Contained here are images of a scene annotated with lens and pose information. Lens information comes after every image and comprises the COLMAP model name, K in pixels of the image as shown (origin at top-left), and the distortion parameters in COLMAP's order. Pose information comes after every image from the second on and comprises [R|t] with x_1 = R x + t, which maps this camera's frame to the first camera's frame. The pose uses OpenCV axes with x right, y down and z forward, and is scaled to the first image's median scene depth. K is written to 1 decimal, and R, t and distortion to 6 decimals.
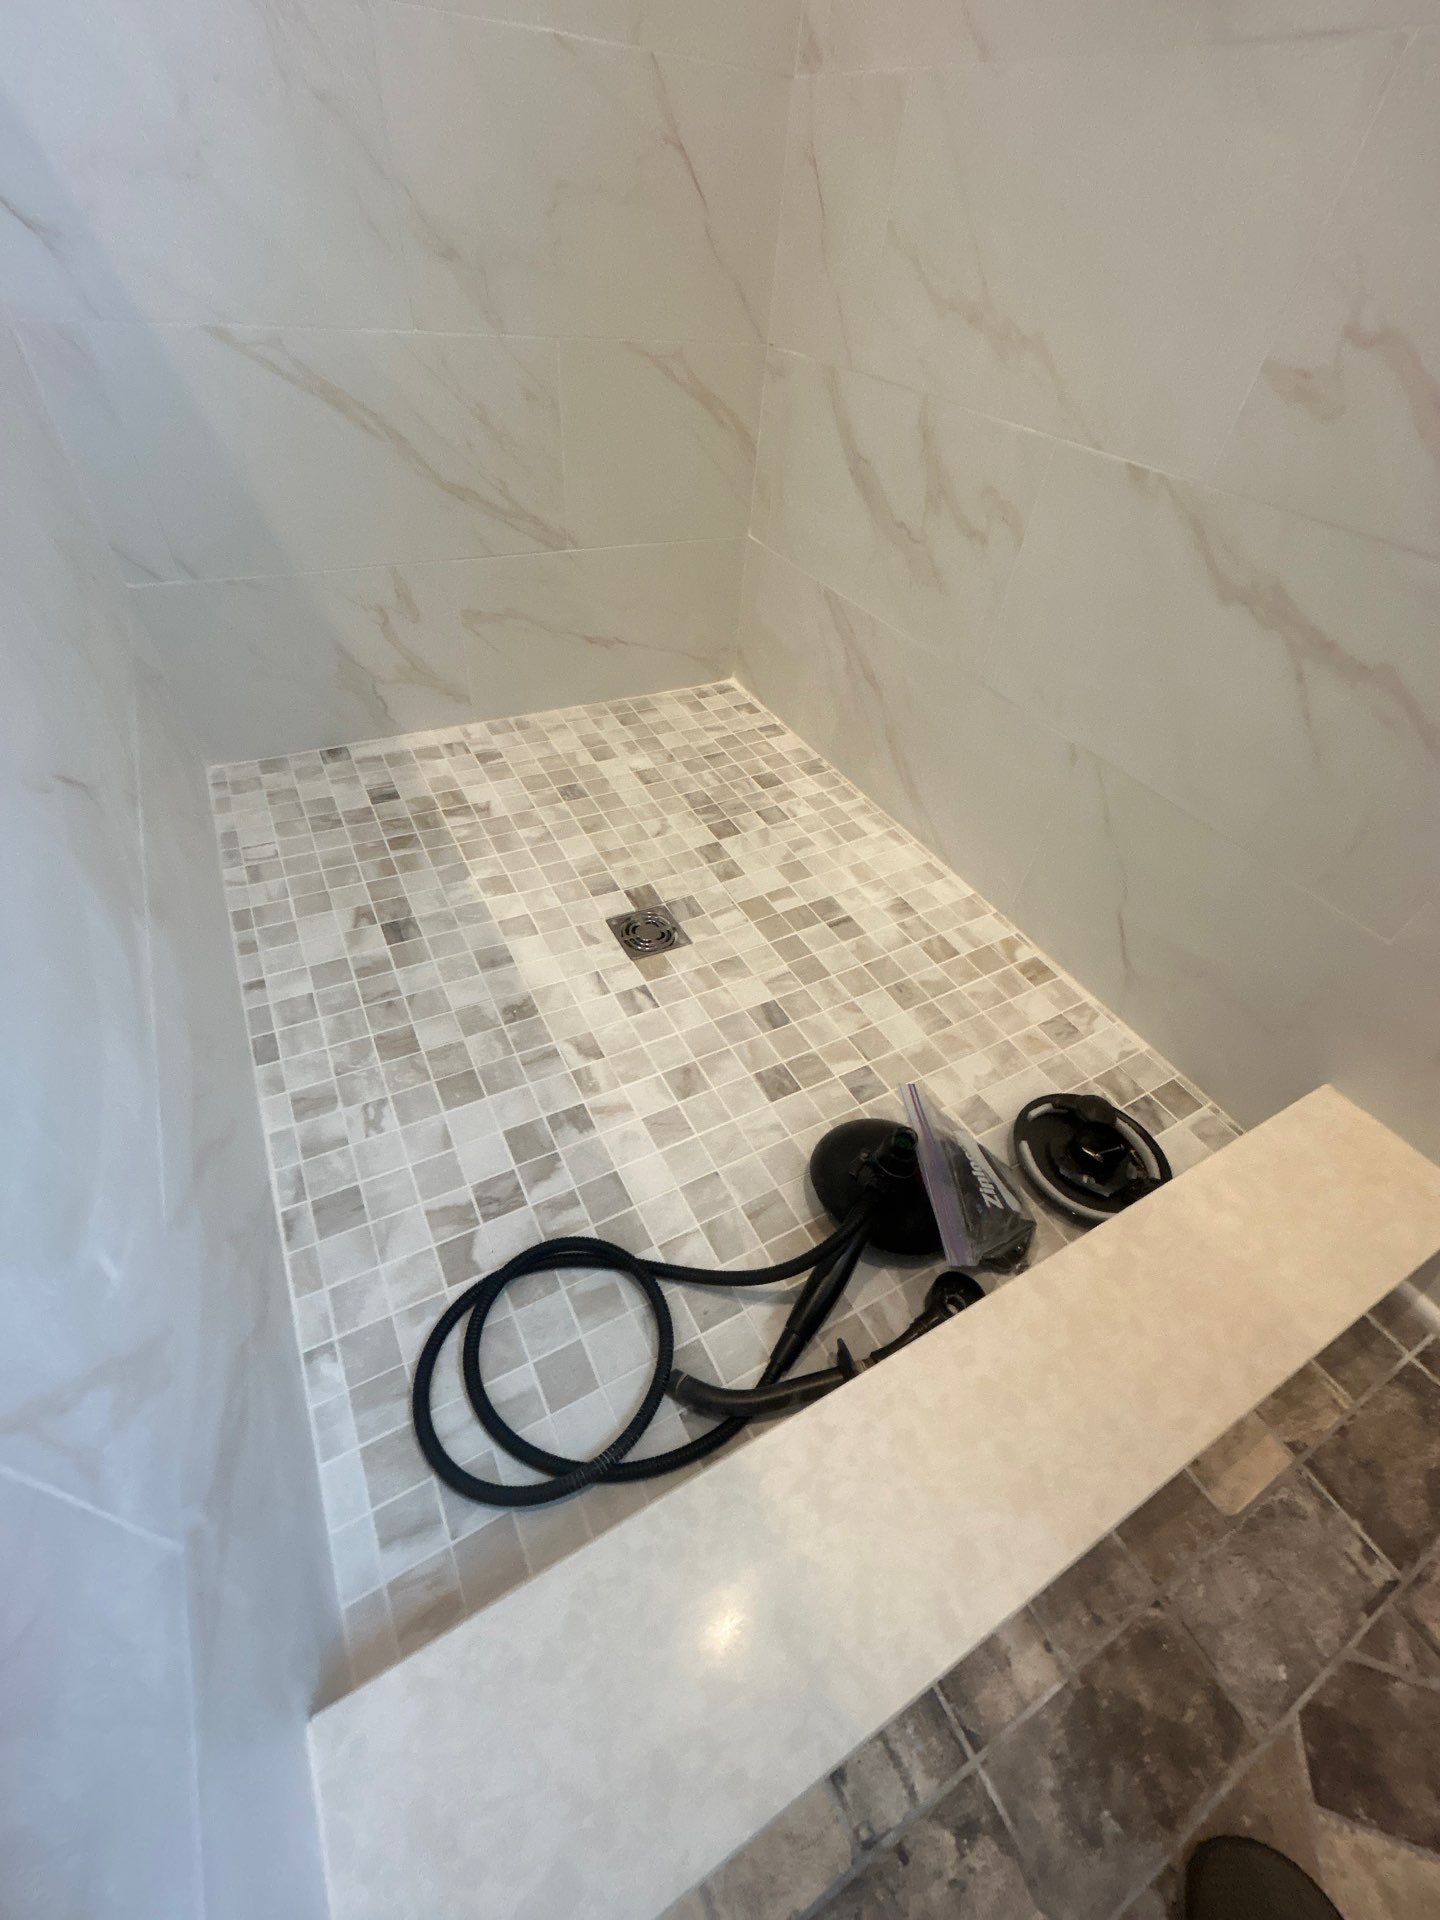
lens RADIAL K [[766.8, 0, 720.9], [0, 766.8, 956.4], [0, 0, 1]] dist [0.001033, -0.000383]
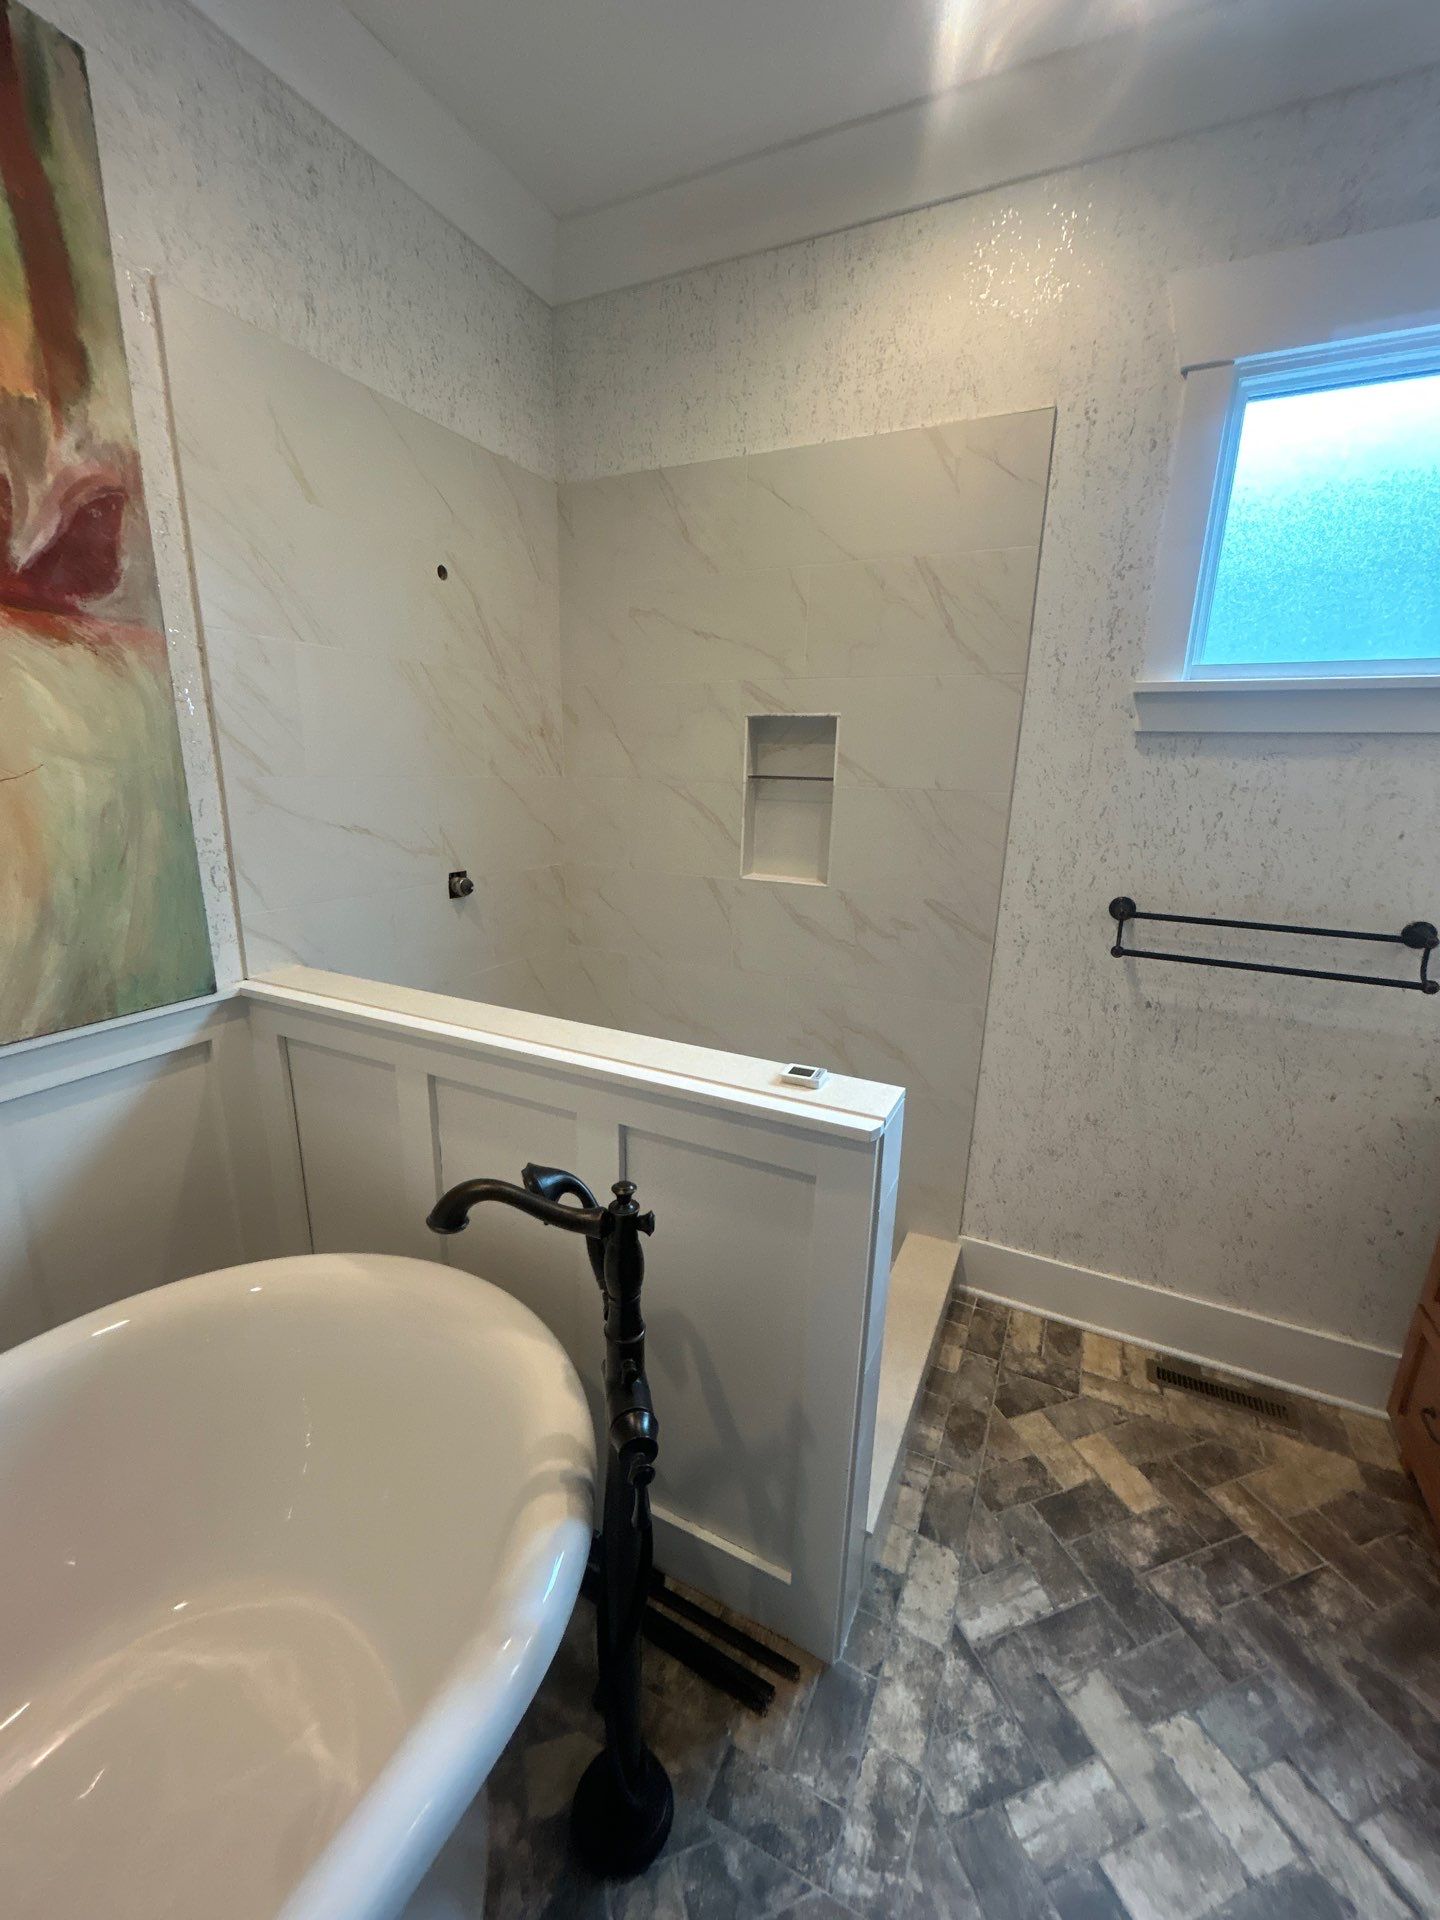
lens RADIAL K [[766.8, 0, 720.6], [0, 766.8, 955.7], [0, 0, 1]] dist [0.001033, -0.000383]
pose [[0.817497, -0.198681, 0.540578, -0.873076], [0.433931, 0.829633, -0.351301, 0.009364], [-0.378685, 0.521761, 0.764436, -1.129745]]
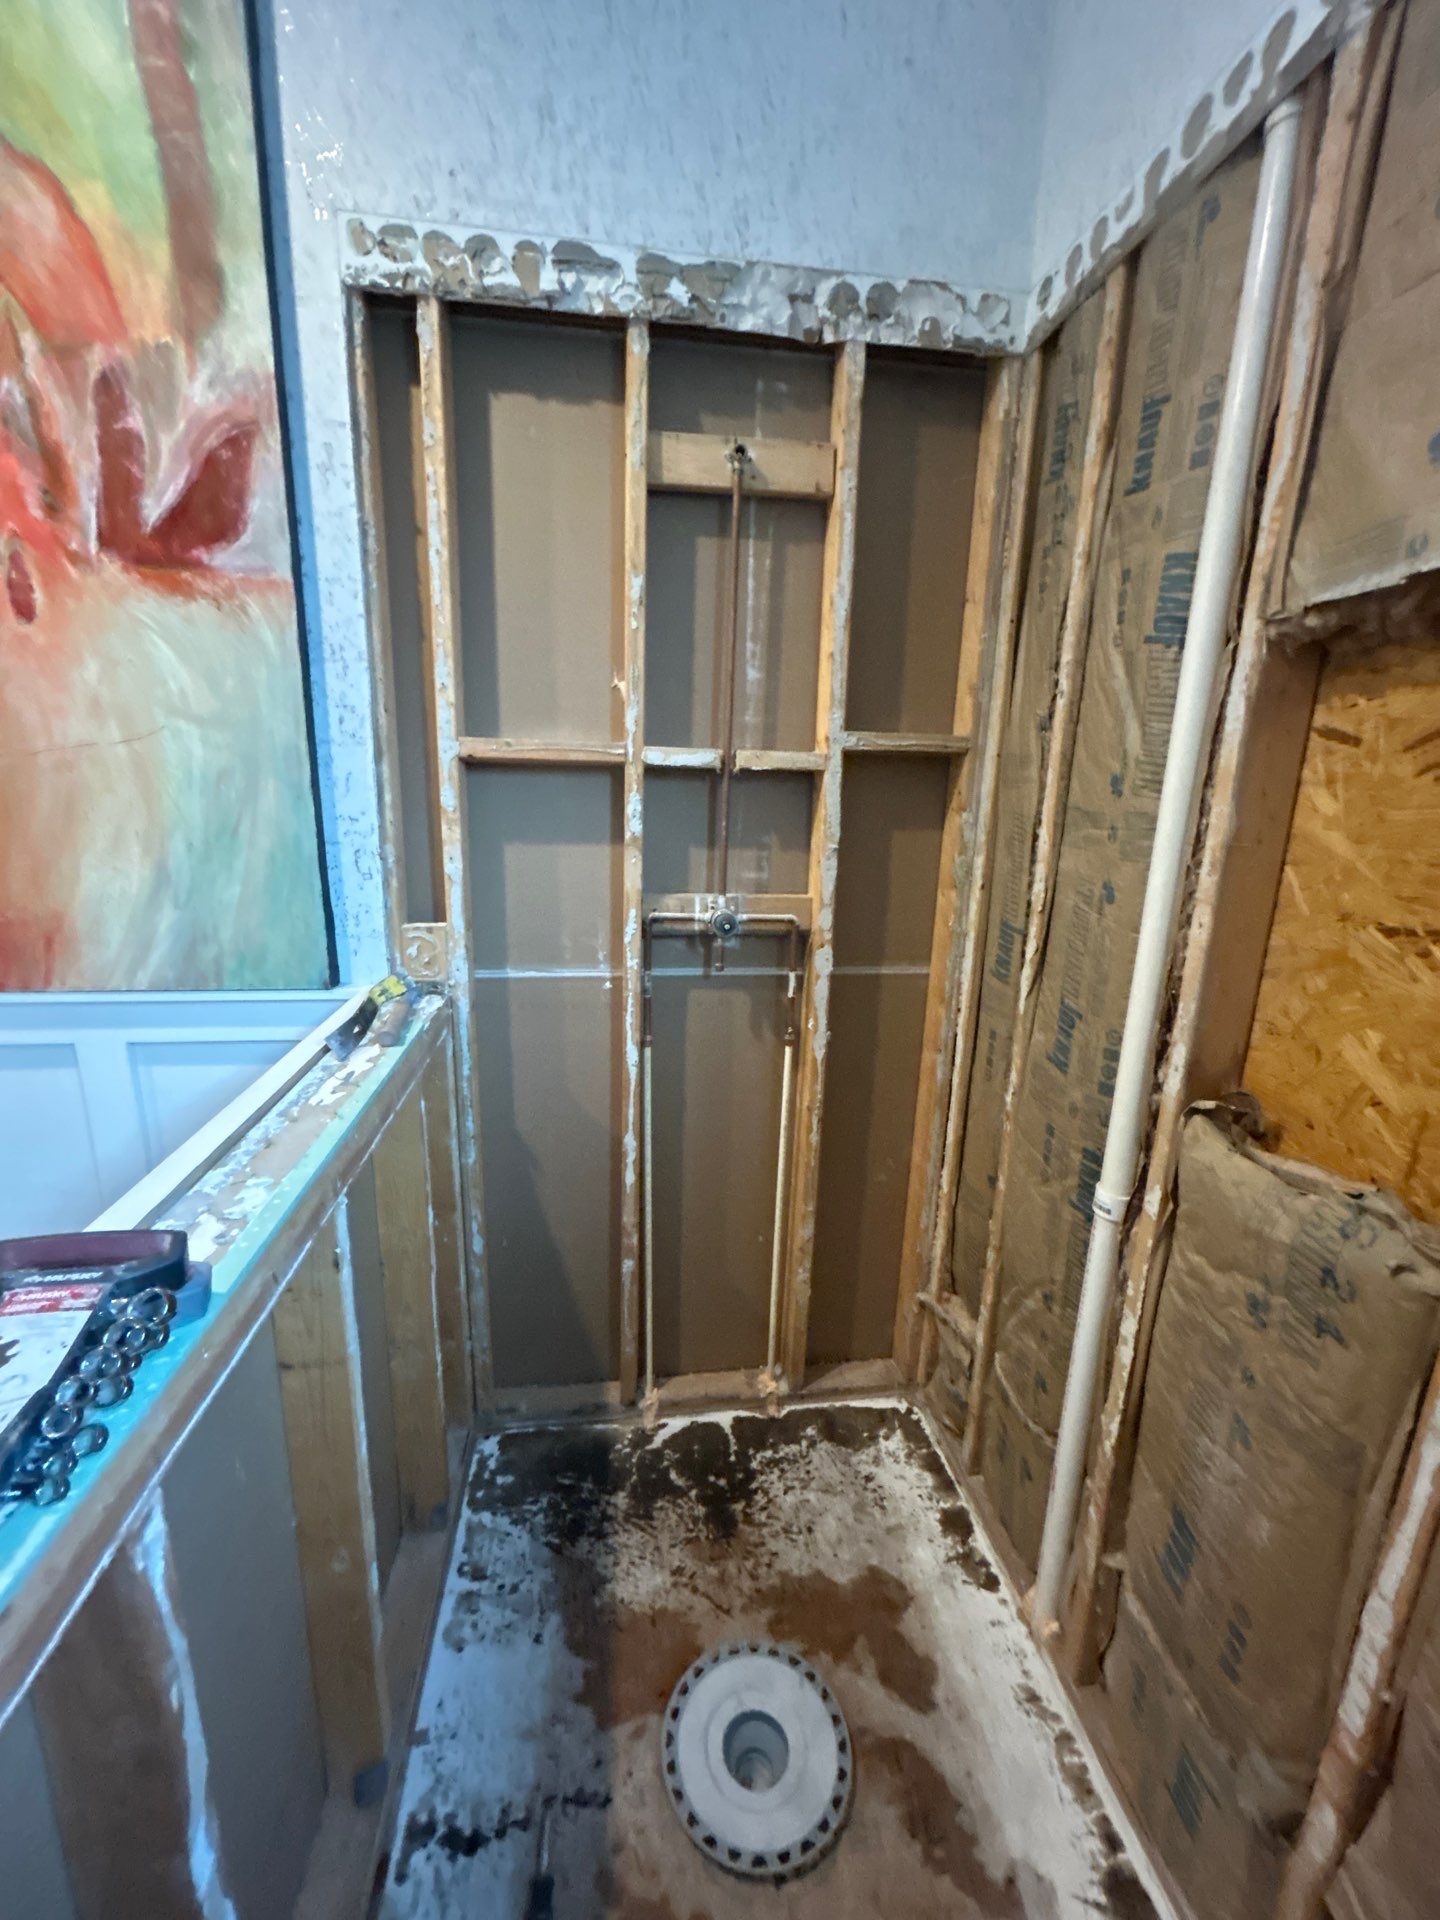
lens RADIAL K [[766.8, 0, 721.3], [0, 766.8, 957.7], [0, 0, 1]] dist [0.001033, -0.000383]
pose [[0.931563, 0.026535, -0.362610, 0.221093], [-0.219167, 0.836744, -0.501822, -0.407839], [0.290096, 0.546951, 0.785296, -0.458051]]
